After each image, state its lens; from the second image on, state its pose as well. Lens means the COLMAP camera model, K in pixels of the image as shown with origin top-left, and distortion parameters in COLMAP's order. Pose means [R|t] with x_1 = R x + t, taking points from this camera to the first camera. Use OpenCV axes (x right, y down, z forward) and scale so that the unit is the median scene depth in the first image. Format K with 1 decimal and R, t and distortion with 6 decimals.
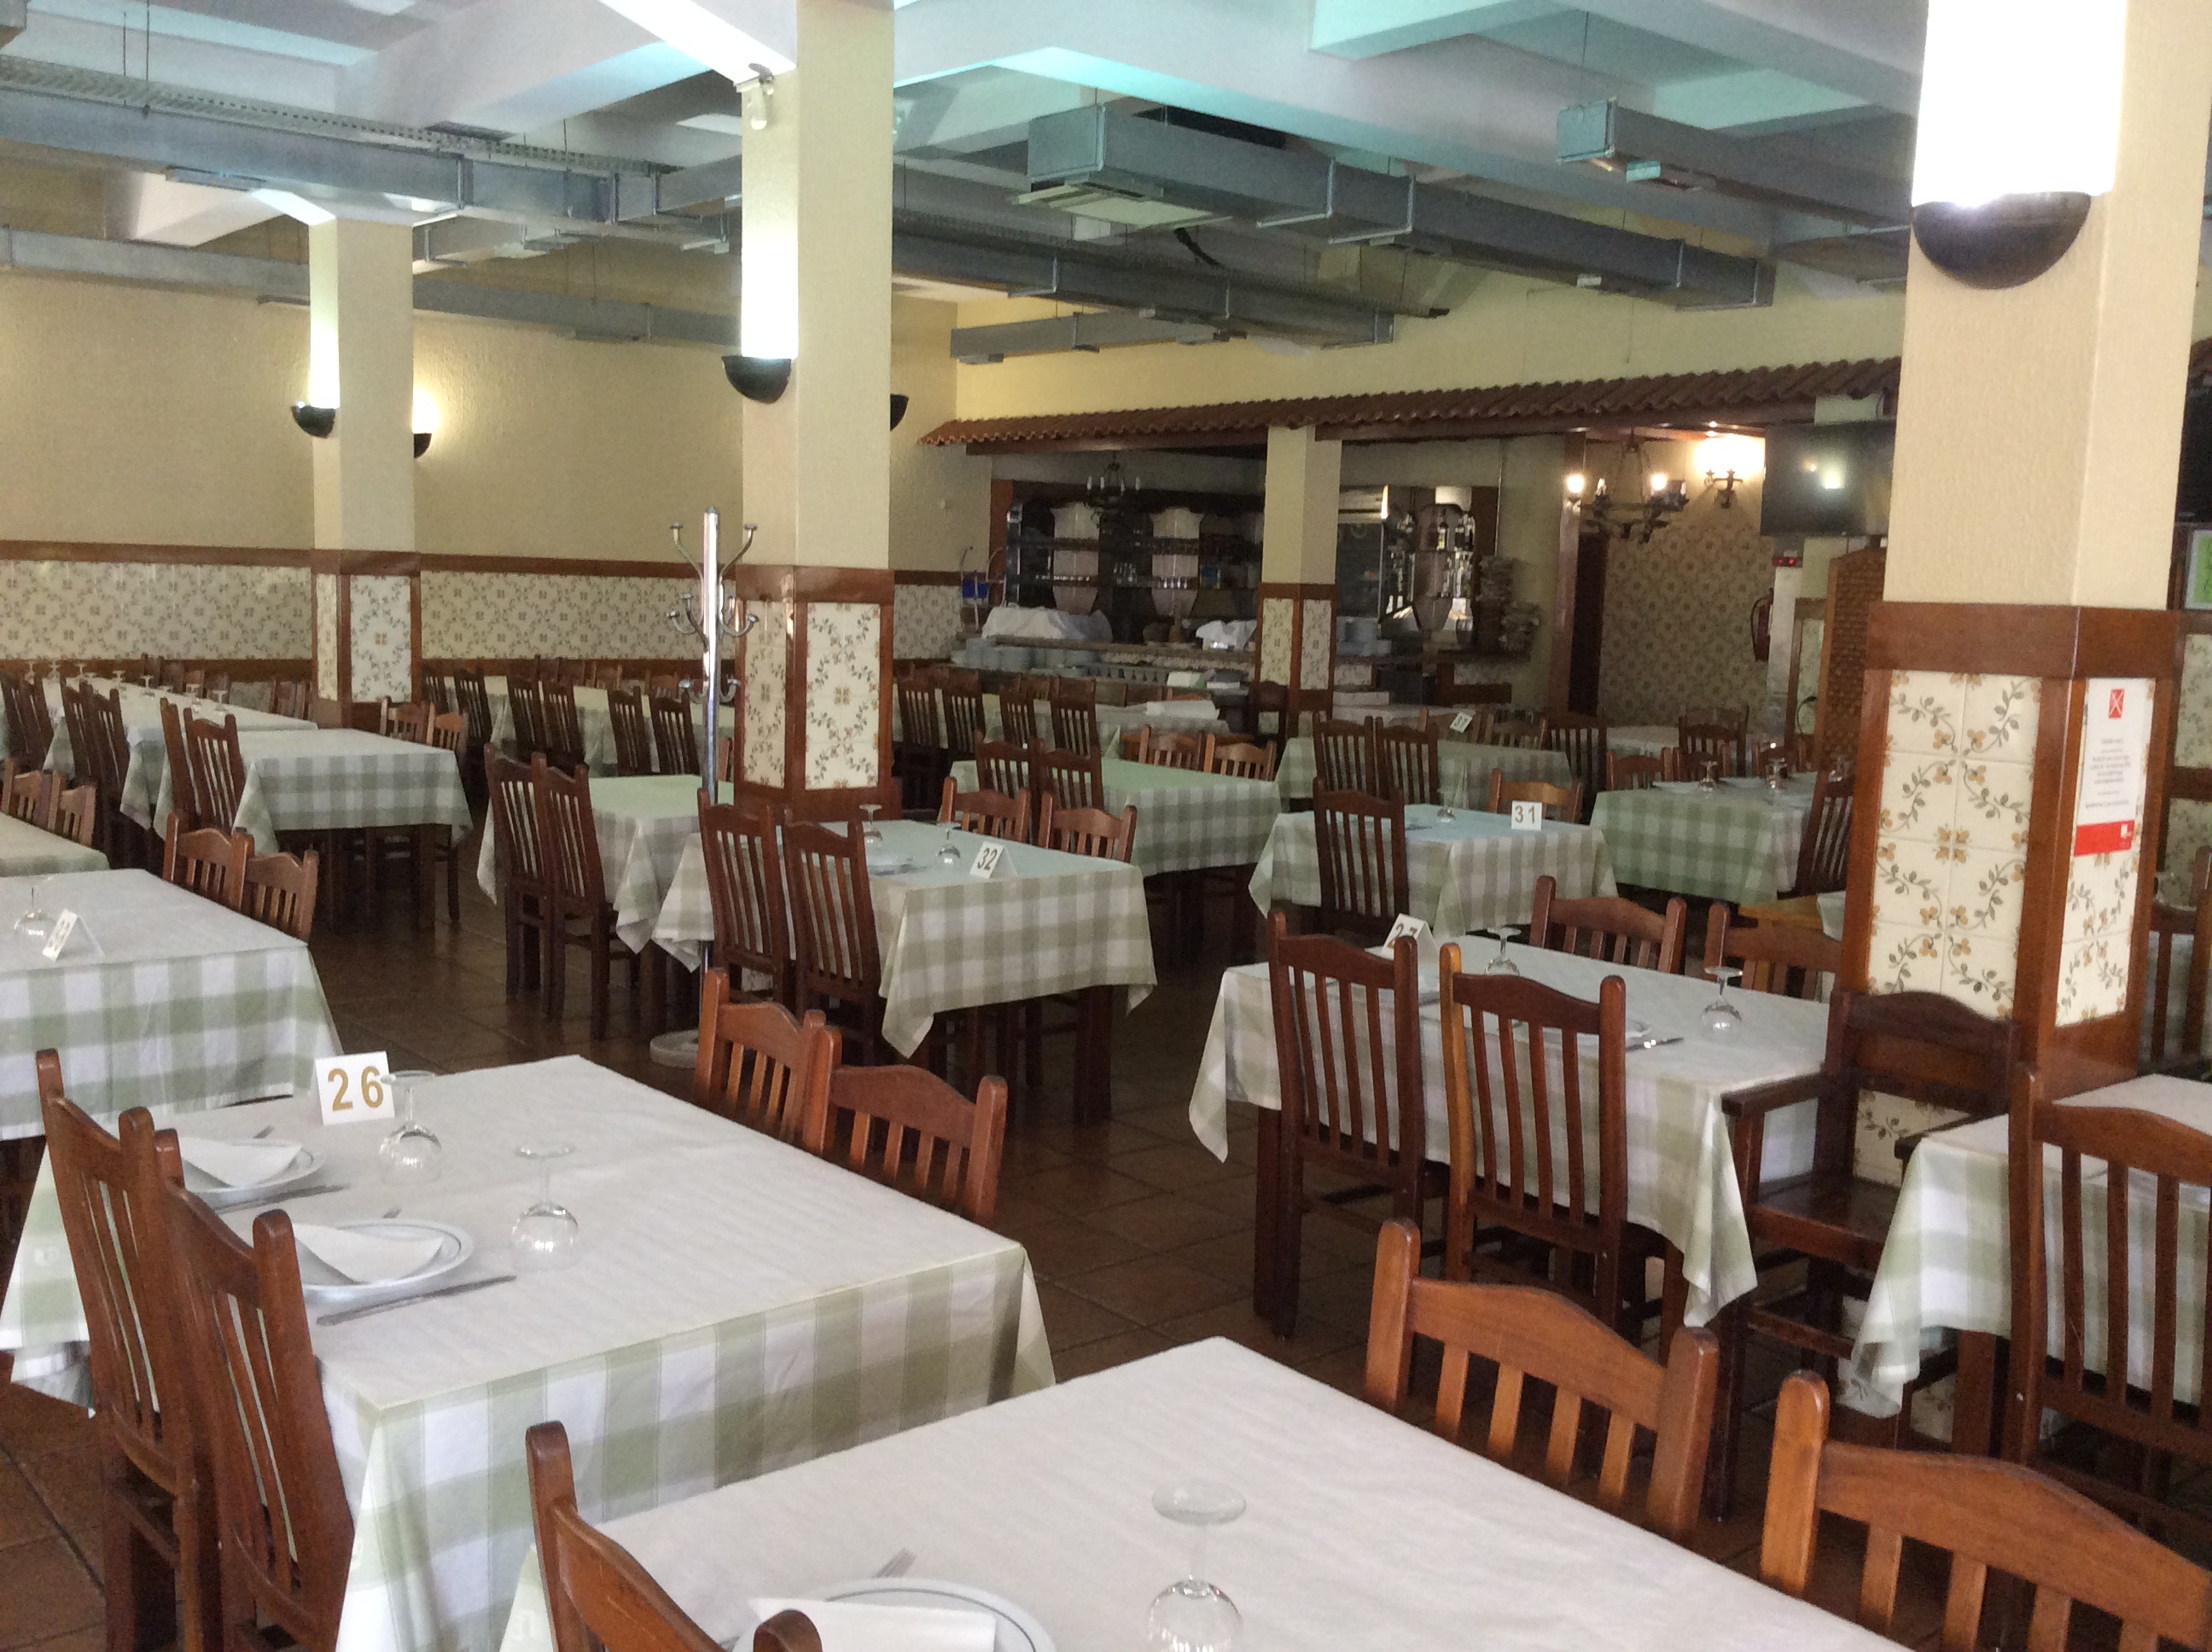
lens RADIAL K [[2076.5, 0, 1062.5], [0, 2076.5, 879.6], [0, 0, 1]] dist [0.022860, 0.000000]
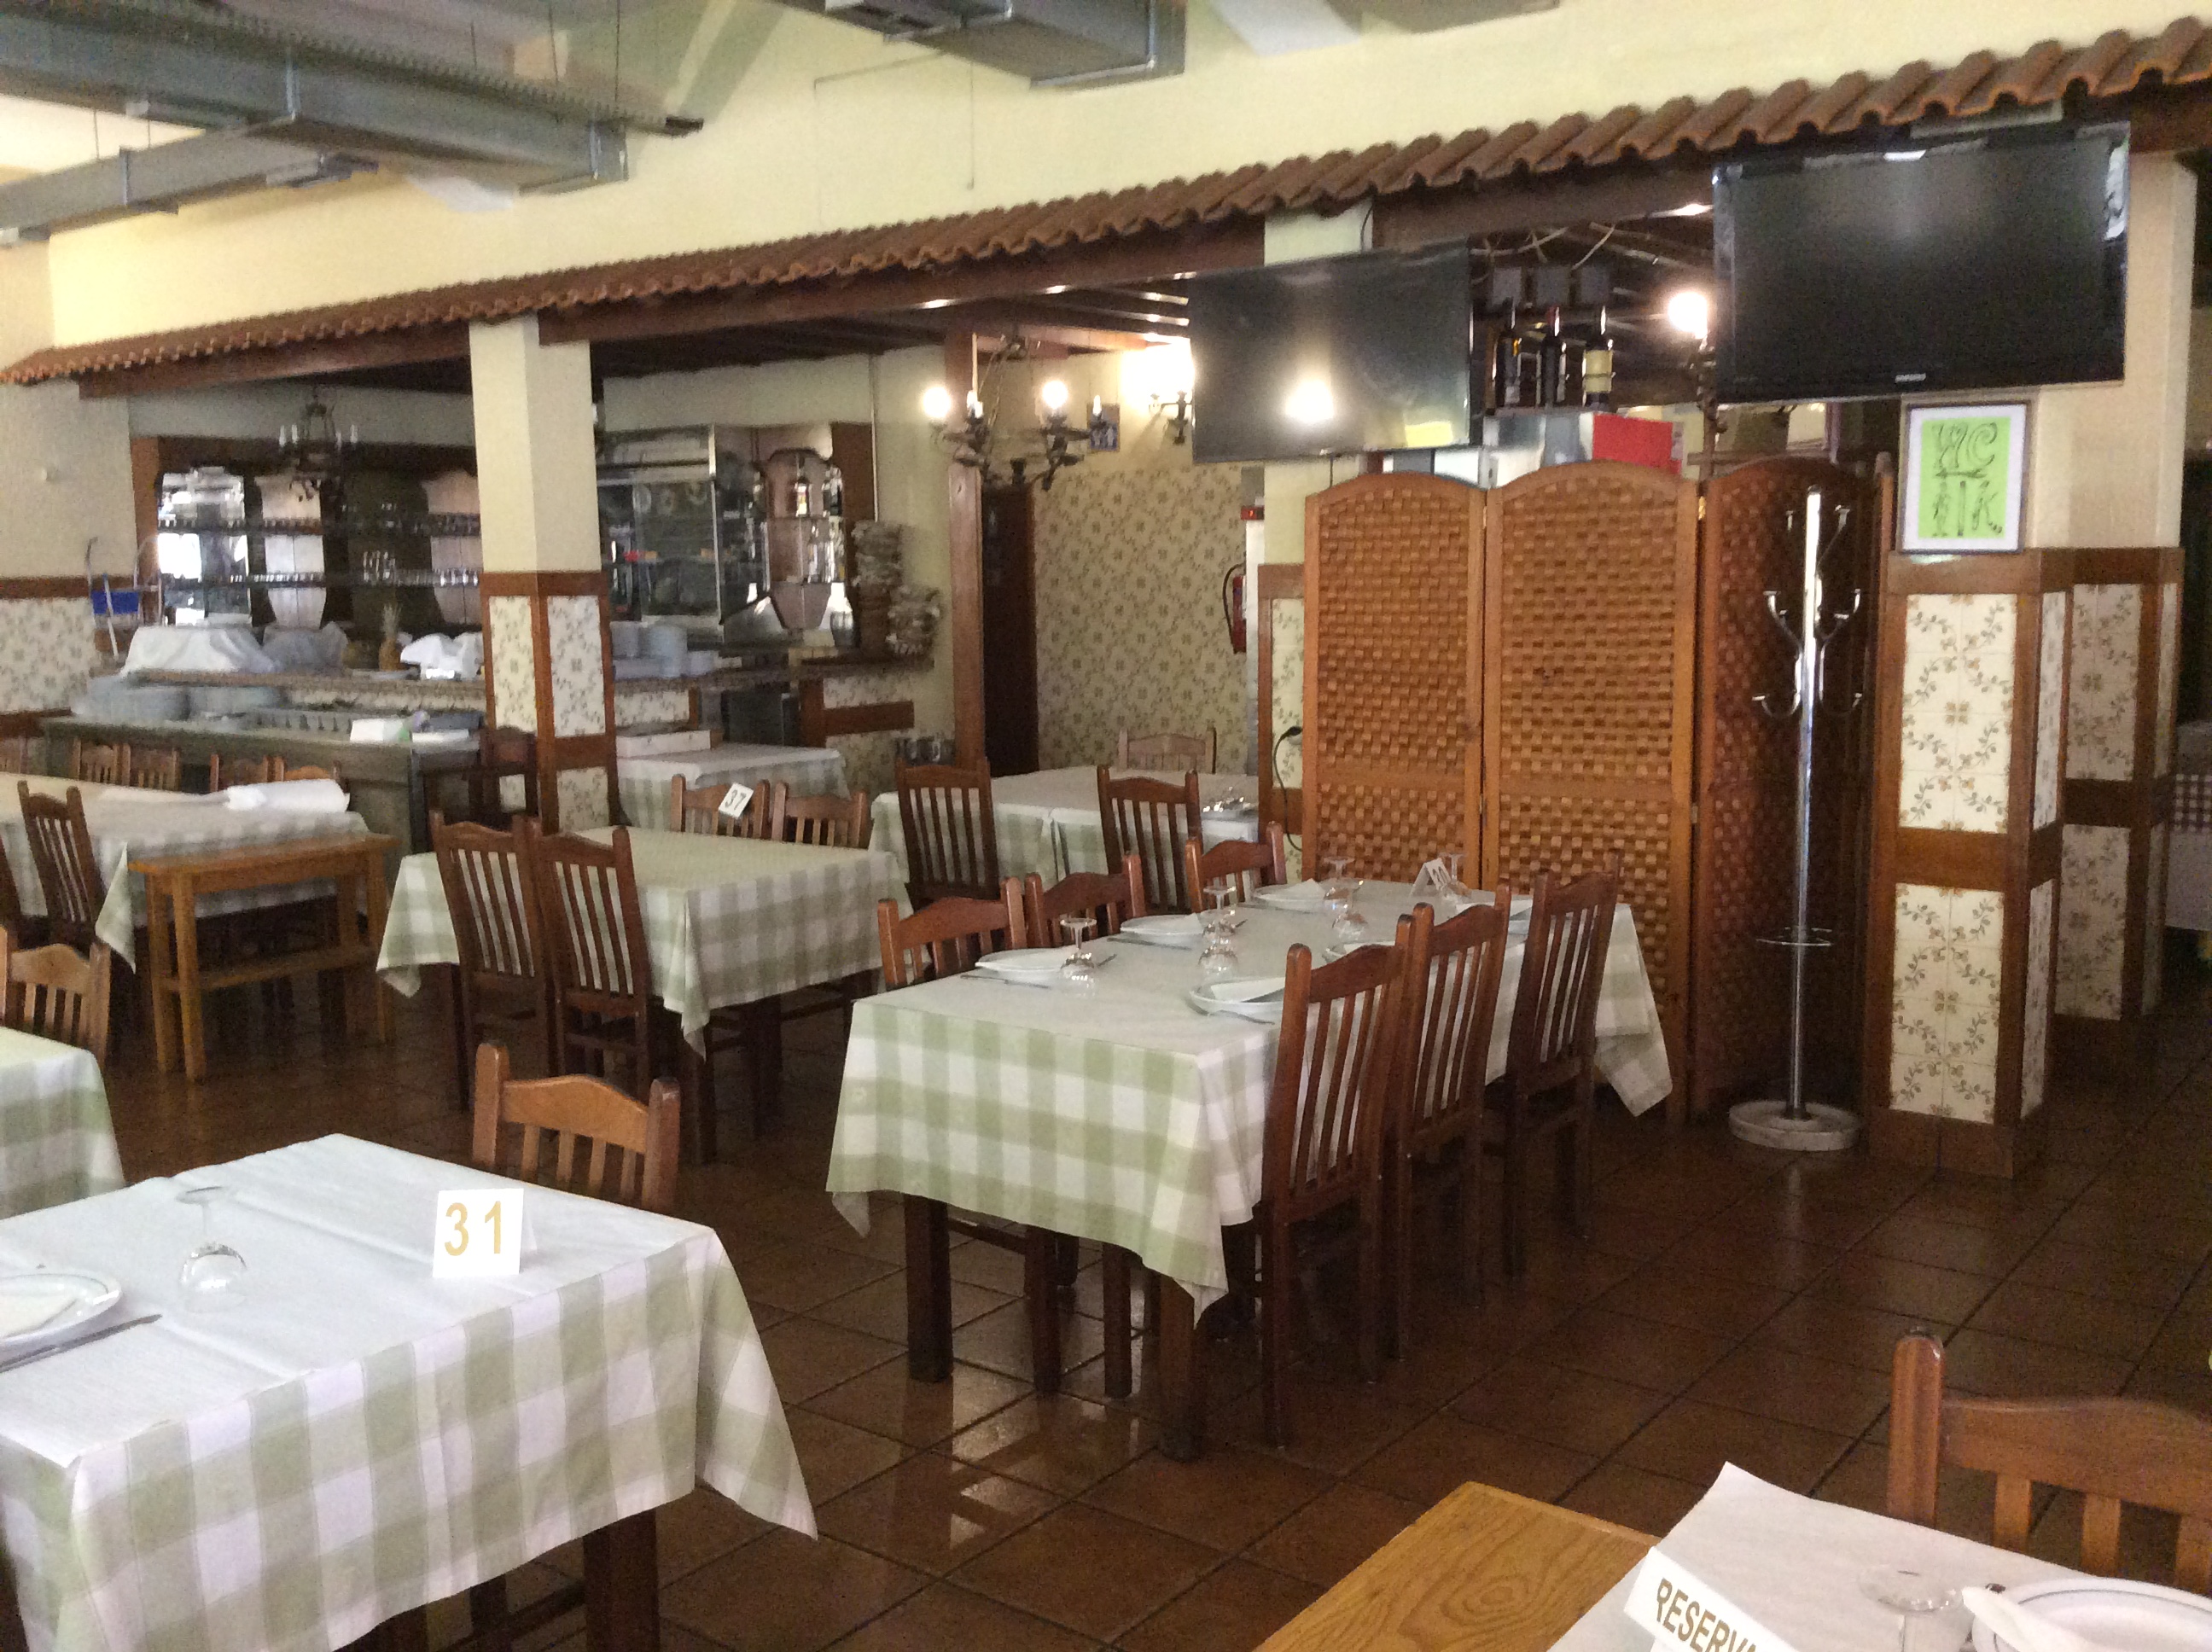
lens RADIAL K [[2076.5, 0, 1106.5], [0, 2076.5, 901.7], [0, 0, 1]] dist [0.022860, 0.000000]
pose [[0.970669, -0.080369, 0.226587, 0.128181], [0.076376, 0.996731, 0.026350, -0.044154], [-0.227964, -0.008271, 0.973635, 0.327936]]
